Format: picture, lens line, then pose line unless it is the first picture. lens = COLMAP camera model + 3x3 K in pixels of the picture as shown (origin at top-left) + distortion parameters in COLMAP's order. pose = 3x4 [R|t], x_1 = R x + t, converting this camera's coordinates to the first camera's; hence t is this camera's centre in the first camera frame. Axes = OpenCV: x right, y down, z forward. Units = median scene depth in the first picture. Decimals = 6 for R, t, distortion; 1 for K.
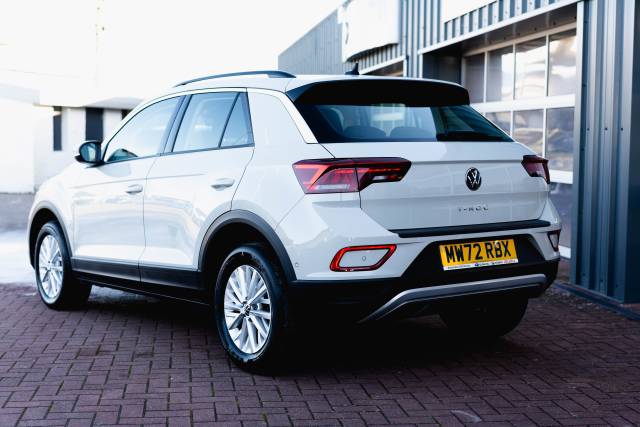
lens RADIAL K [[975.8, 0, 320.0], [0, 975.8, 213.5], [0, 0, 1]] dist [-0.002934, -0.008061]
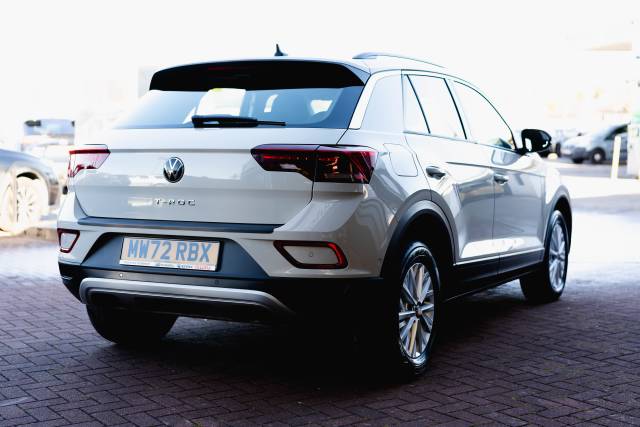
lens RADIAL K [[975.8, 0, 320.0], [0, 975.8, 213.5], [0, 0, 1]] dist [-0.002934, -0.008061]
pose [[0.449943, 0.073185, -0.890053, 1.009599], [-0.061124, 0.996823, 0.051065, -0.048754], [0.890963, 0.031428, 0.452987, 0.710515]]
